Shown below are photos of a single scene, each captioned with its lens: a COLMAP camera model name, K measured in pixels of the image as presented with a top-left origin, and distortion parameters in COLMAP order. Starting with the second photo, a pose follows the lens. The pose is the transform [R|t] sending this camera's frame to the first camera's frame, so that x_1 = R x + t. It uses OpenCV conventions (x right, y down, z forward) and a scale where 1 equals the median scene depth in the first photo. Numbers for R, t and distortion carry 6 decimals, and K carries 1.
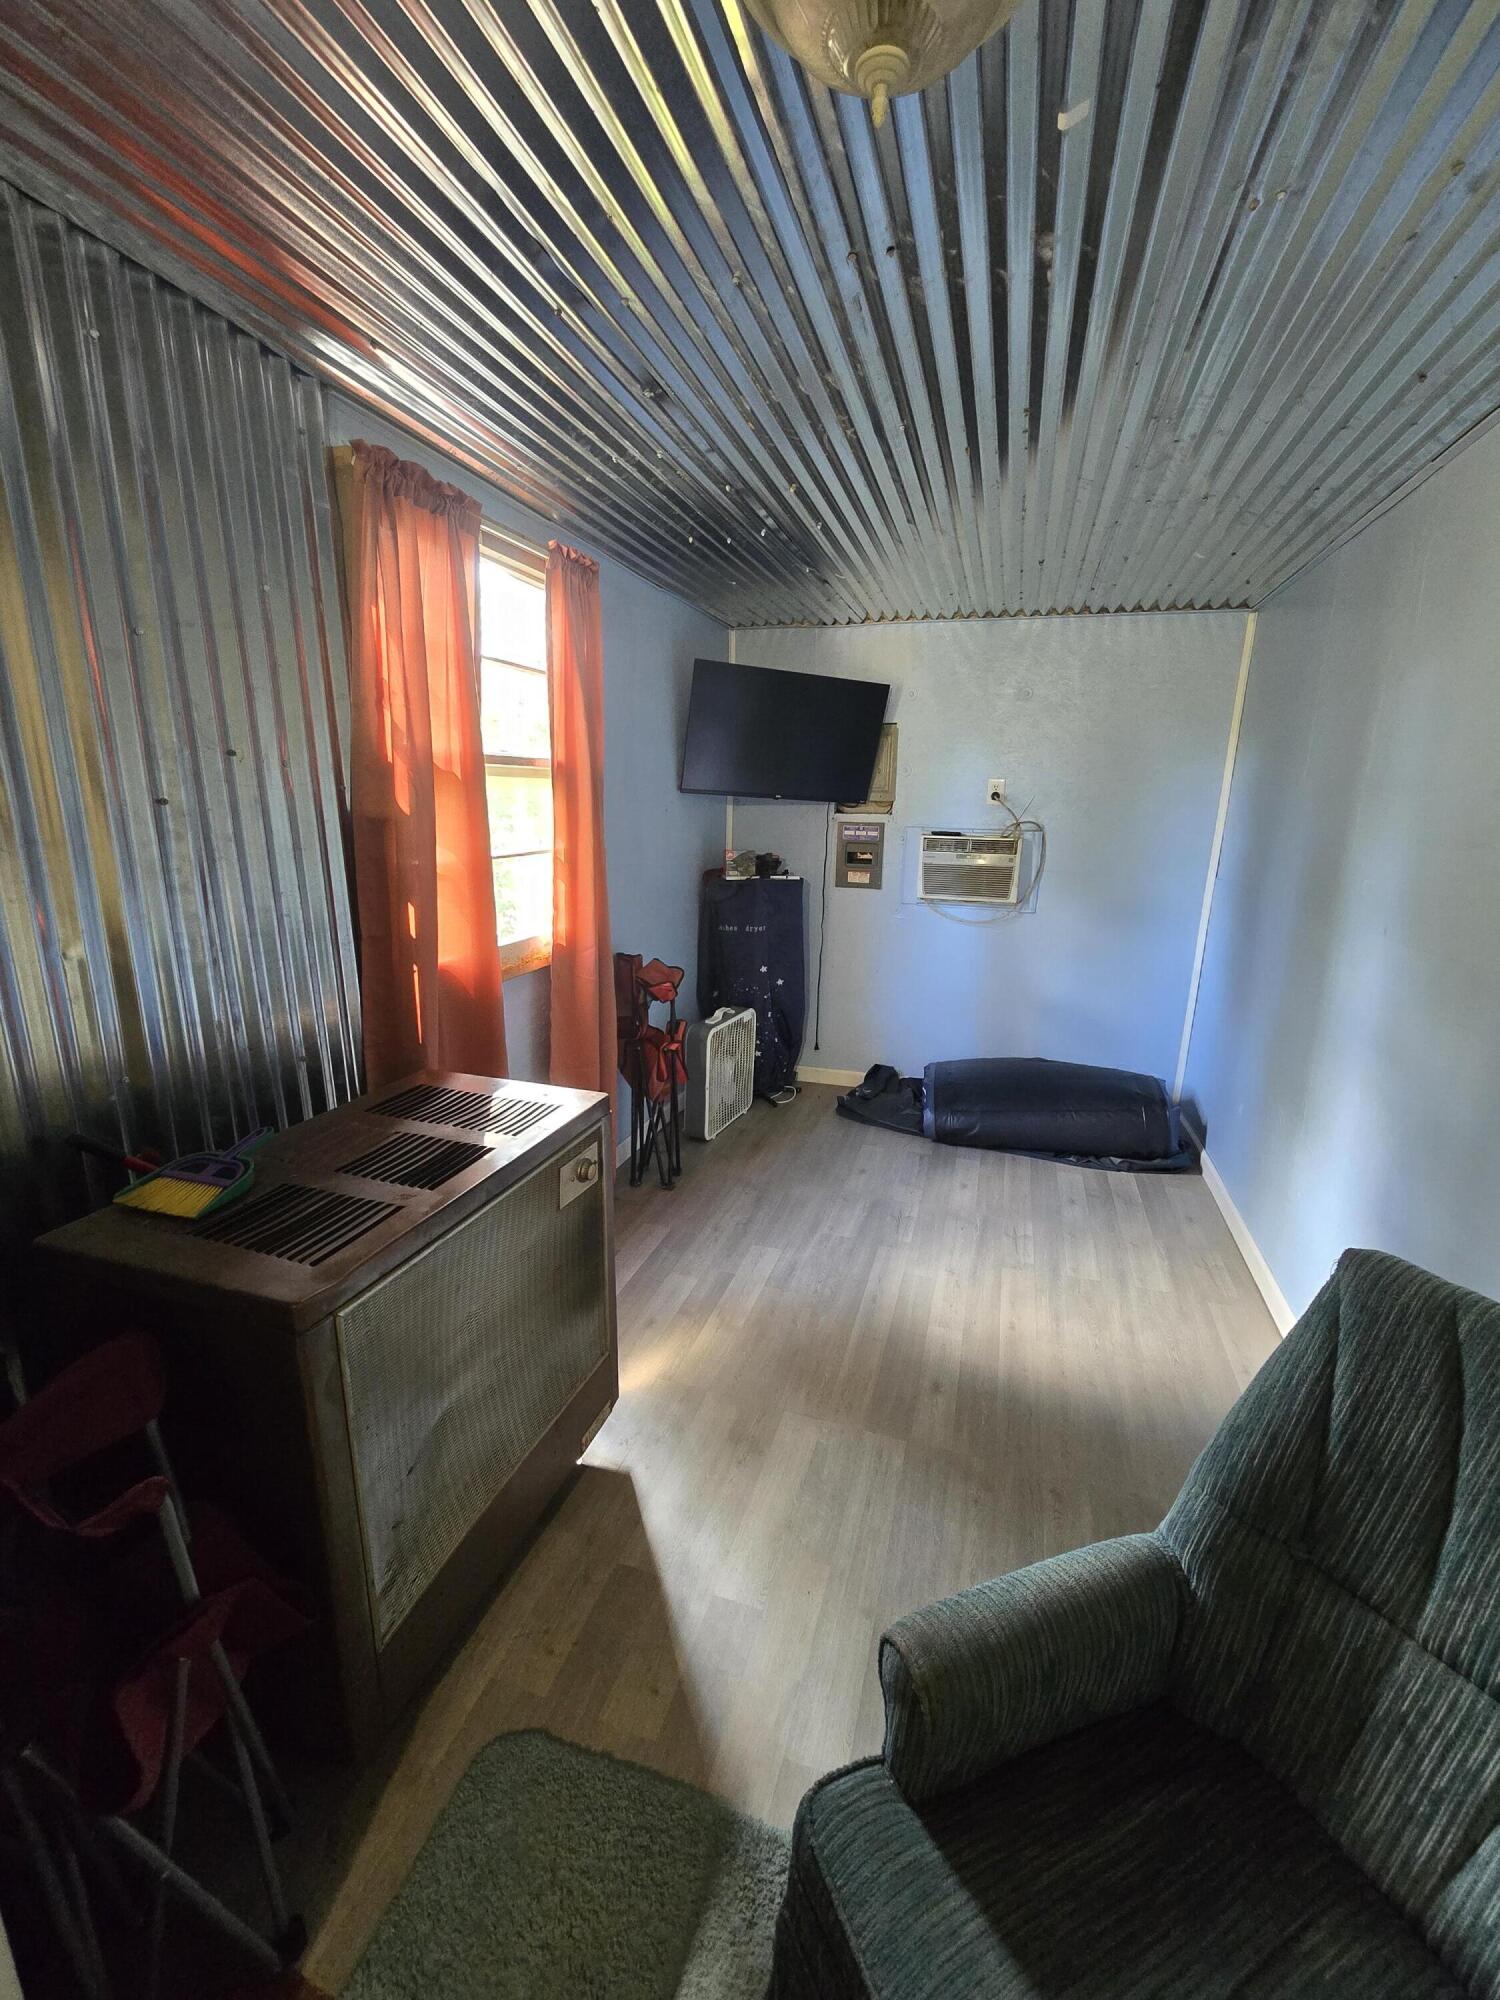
lens RADIAL K [[809.6, 0, 745.2], [0, 809.6, 994.8], [0, 0, 1]] dist [0.000114, 0.000011]
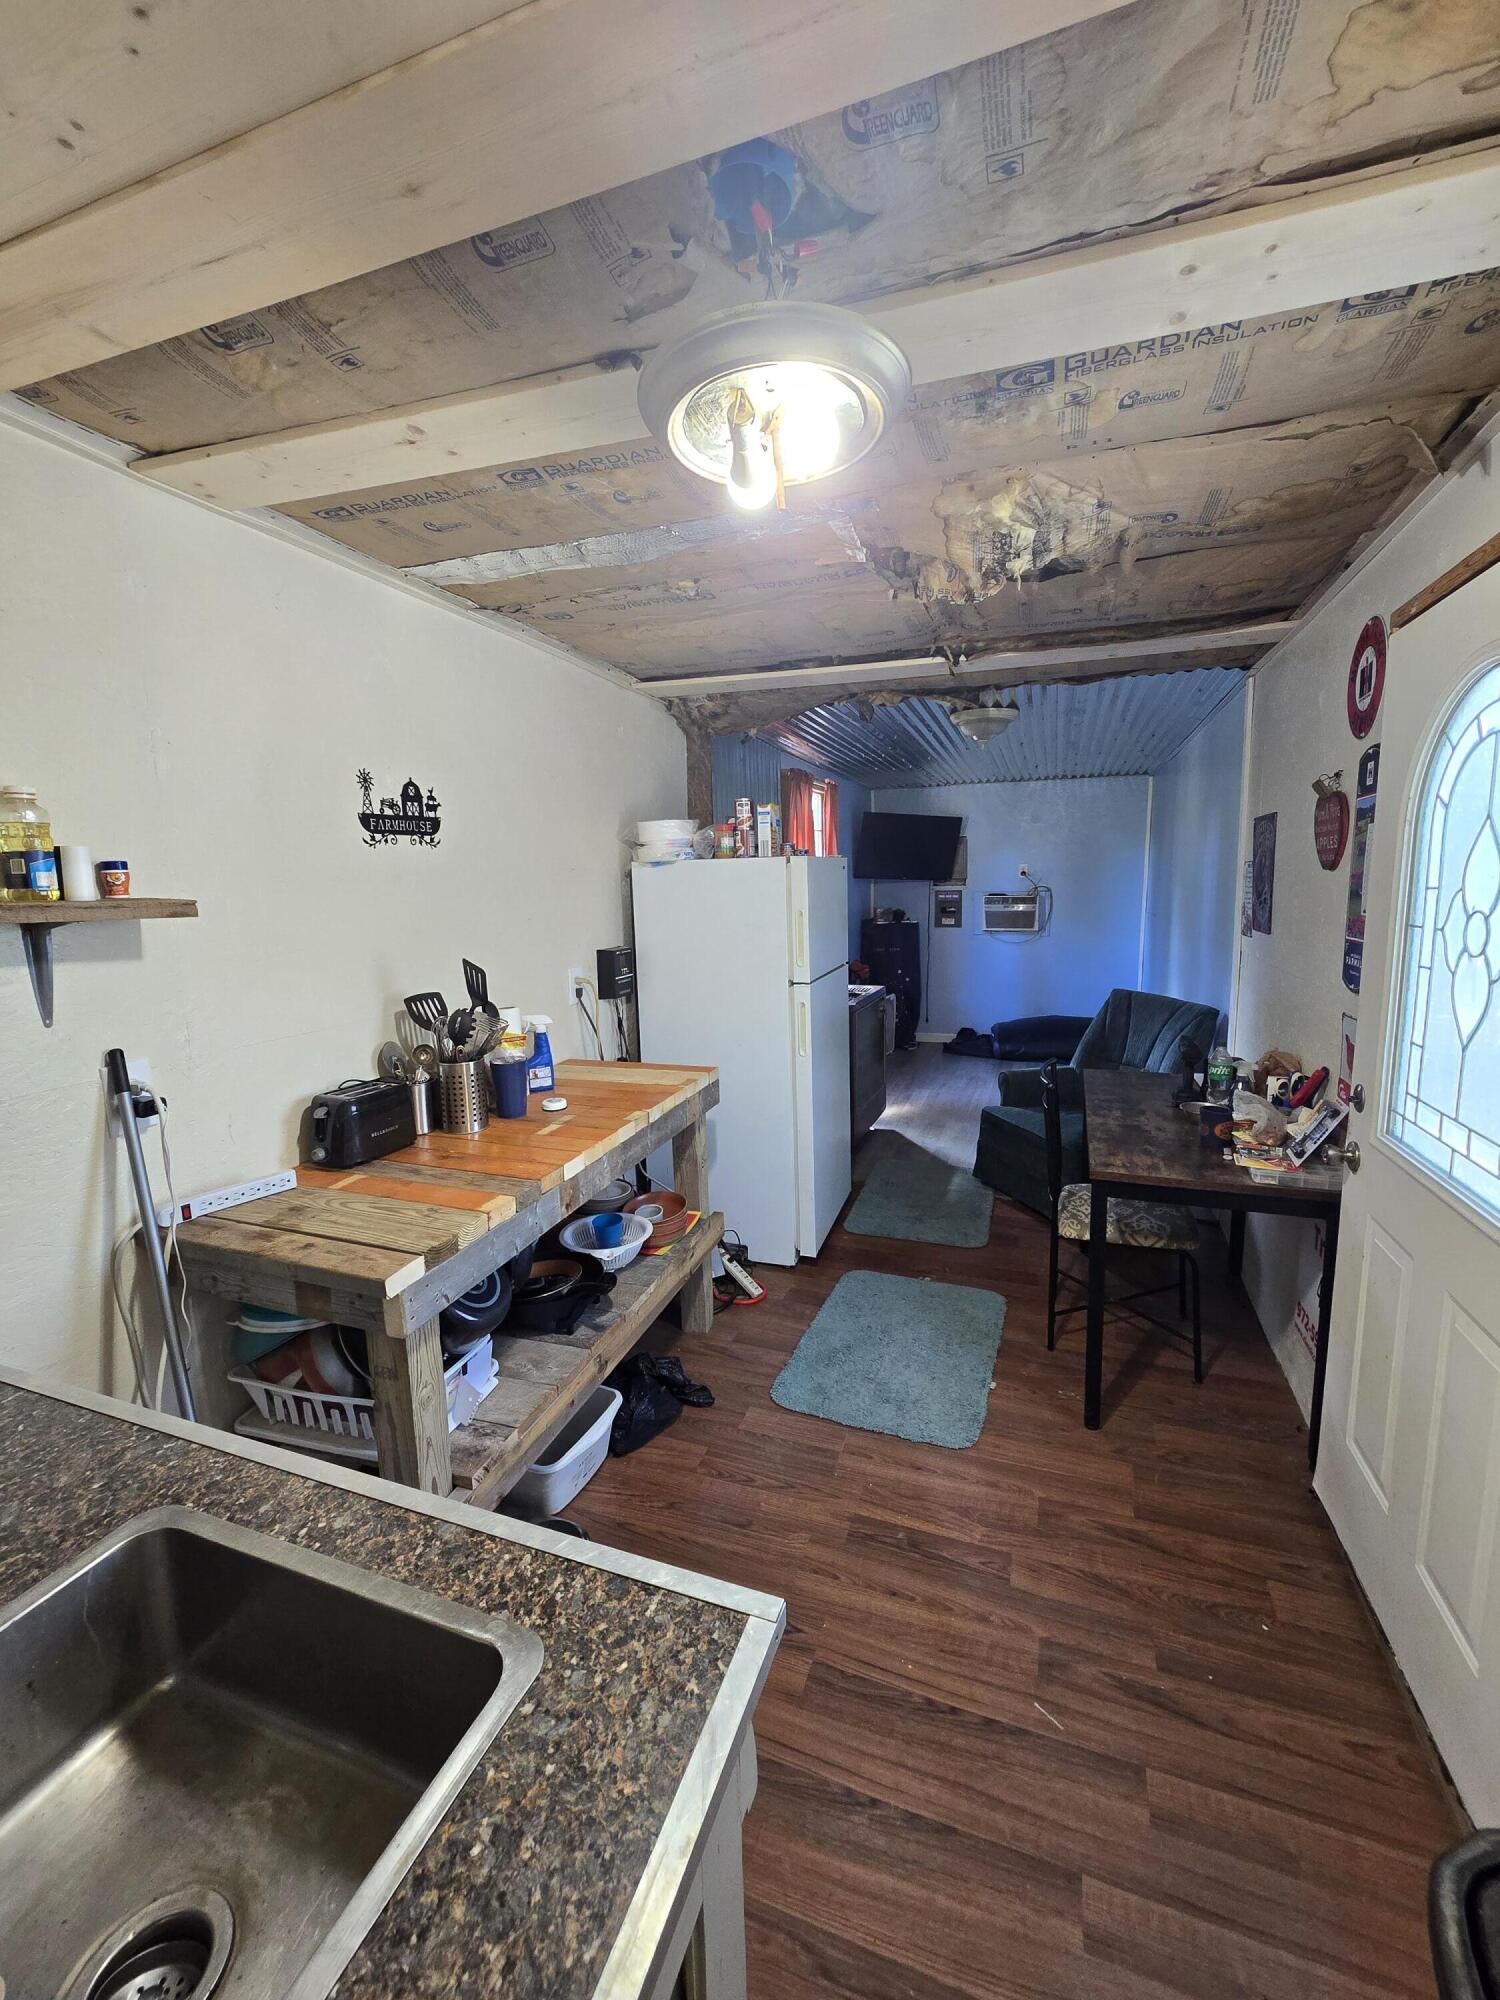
lens RADIAL K [[809.6, 0, 758.4], [0, 809.6, 1003.1], [0, 0, 1]] dist [0.000114, 0.000011]
pose [[0.998629, -0.033989, -0.039810, -0.220004], [0.030679, 0.996244, -0.080973, 0.172183], [0.042413, 0.079641, 0.995921, -0.802359]]
